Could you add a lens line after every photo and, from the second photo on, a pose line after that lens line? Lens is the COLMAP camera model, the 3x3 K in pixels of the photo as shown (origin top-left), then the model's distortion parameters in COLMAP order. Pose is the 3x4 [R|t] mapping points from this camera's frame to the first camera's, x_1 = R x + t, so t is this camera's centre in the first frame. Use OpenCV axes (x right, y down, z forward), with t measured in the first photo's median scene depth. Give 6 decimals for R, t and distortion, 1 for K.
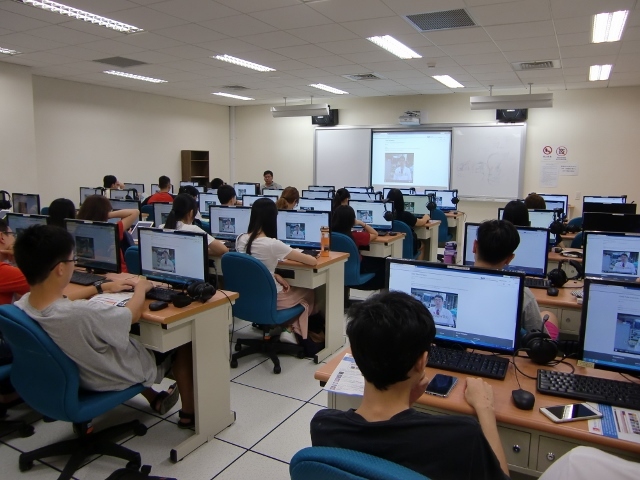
lens RADIAL K [[500.5, 0, 323.1], [0, 500.5, 234.0], [0, 0, 1]] dist [-0.109492, 0.084924]
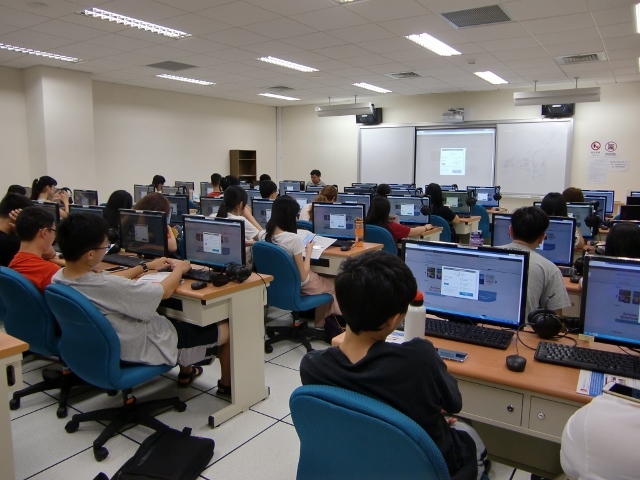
lens RADIAL K [[500.5, 0, 321.6], [0, 500.5, 237.6], [0, 0, 1]] dist [-0.109492, 0.084924]
pose [[0.994797, 0.005747, -0.101716, 0.019378], [-0.005172, 0.999969, 0.005911, 0.012225], [0.101747, -0.005354, 0.994796, -0.028466]]
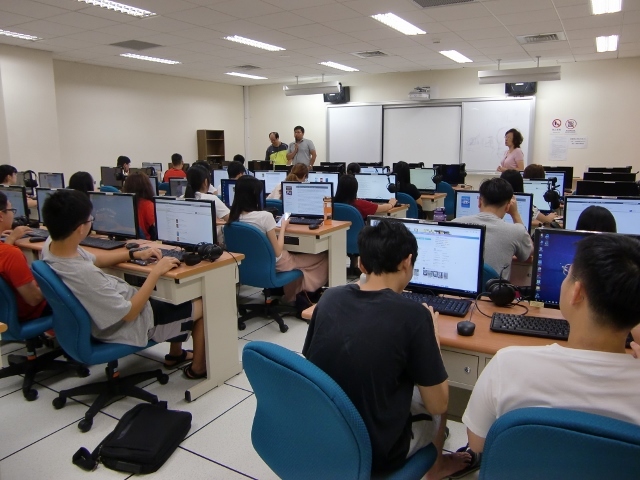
lens RADIAL K [[500.5, 0, 322.4], [0, 500.5, 236.9], [0, 0, 1]] dist [-0.109492, 0.084924]
pose [[0.999106, -0.009829, -0.041109, 0.021916], [0.011750, 0.998837, 0.046771, 0.012816], [0.040601, -0.047212, 0.998059, -0.043188]]
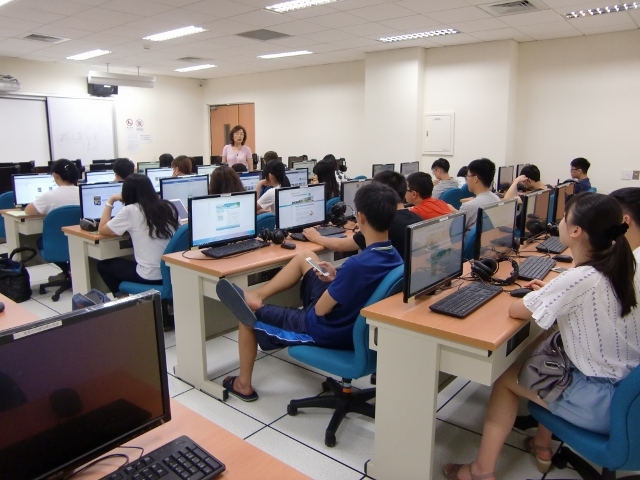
lens RADIAL K [[500.5, 0, 321.2], [0, 500.5, 239.1], [0, 0, 1]] dist [-0.109492, 0.084924]
pose [[0.207312, -0.200589, 0.957489, -0.869426], [0.129842, 0.975735, 0.176299, -0.057105], [-0.969620, 0.087774, 0.228327, 0.394359]]
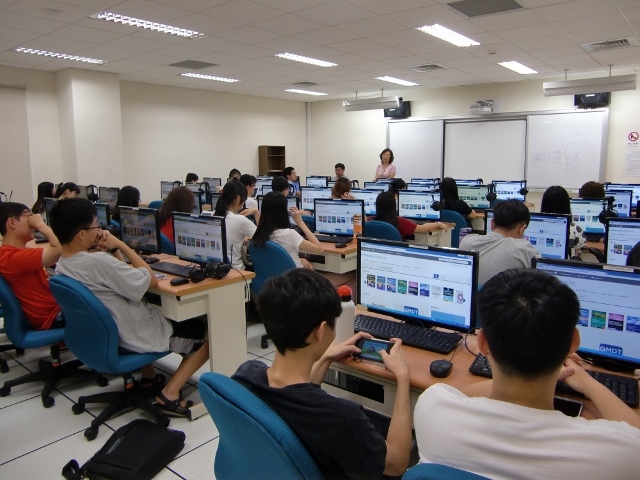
lens RADIAL K [[500.5, 0, 319.3], [0, 500.5, 236.1], [0, 0, 1]] dist [-0.109492, 0.084924]
pose [[0.980504, 0.009441, -0.196270, 0.078815], [-0.006601, 0.999864, 0.015123, 0.008930], [0.196386, -0.013533, 0.980433, -0.018219]]
